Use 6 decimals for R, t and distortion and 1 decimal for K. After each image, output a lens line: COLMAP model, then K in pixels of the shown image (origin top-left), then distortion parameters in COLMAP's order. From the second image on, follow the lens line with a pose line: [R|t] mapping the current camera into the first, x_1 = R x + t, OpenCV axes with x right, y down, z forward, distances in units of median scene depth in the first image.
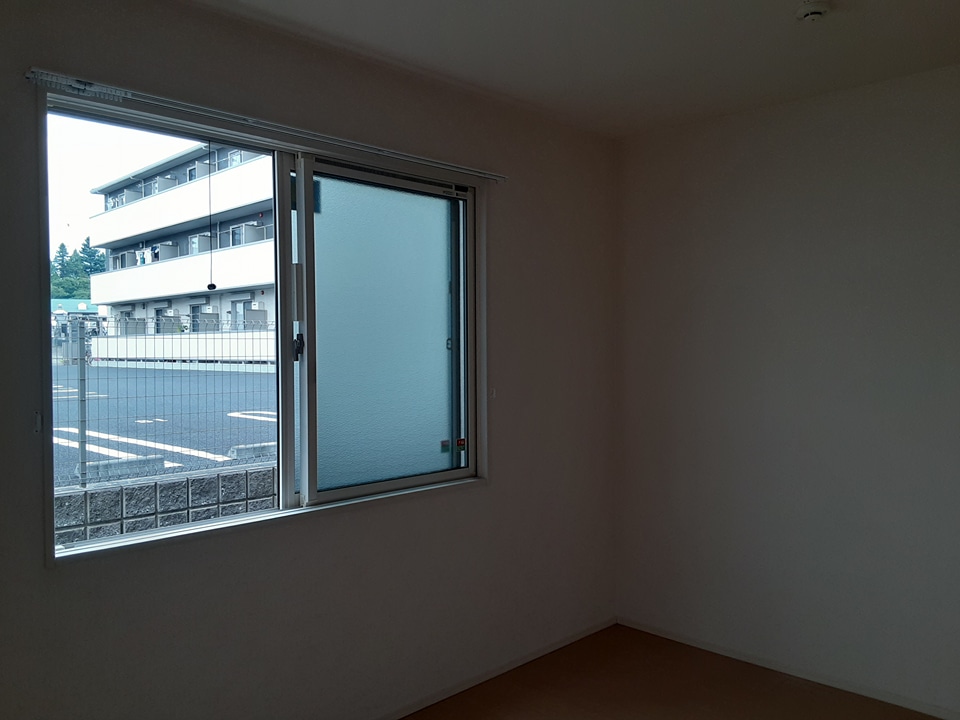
lens RADIAL K [[773.8, 0, 463.8], [0, 773.8, 363.2], [0, 0, 1]] dist [0.140076, -0.216656]
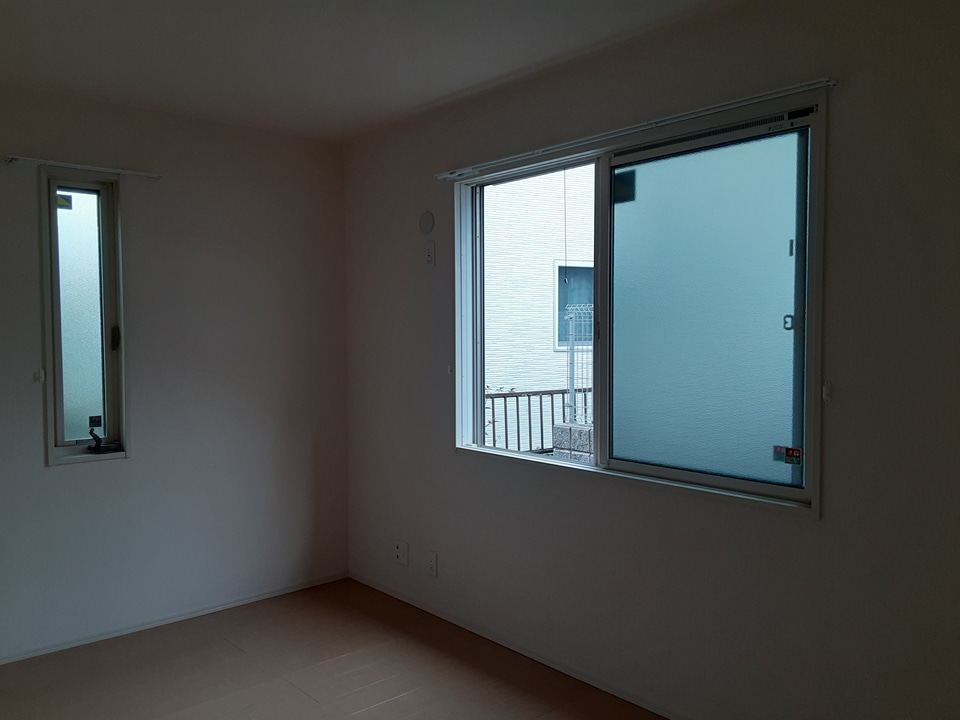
lens RADIAL K [[773.8, 0, 463.8], [0, 773.8, 363.2], [0, 0, 1]] dist [0.140076, -0.216656]
pose [[-0.063656, 0.049555, -0.996741, 0.811379], [-0.013769, 0.998628, 0.050528, -0.019960], [0.997877, 0.016940, -0.062886, 0.757038]]
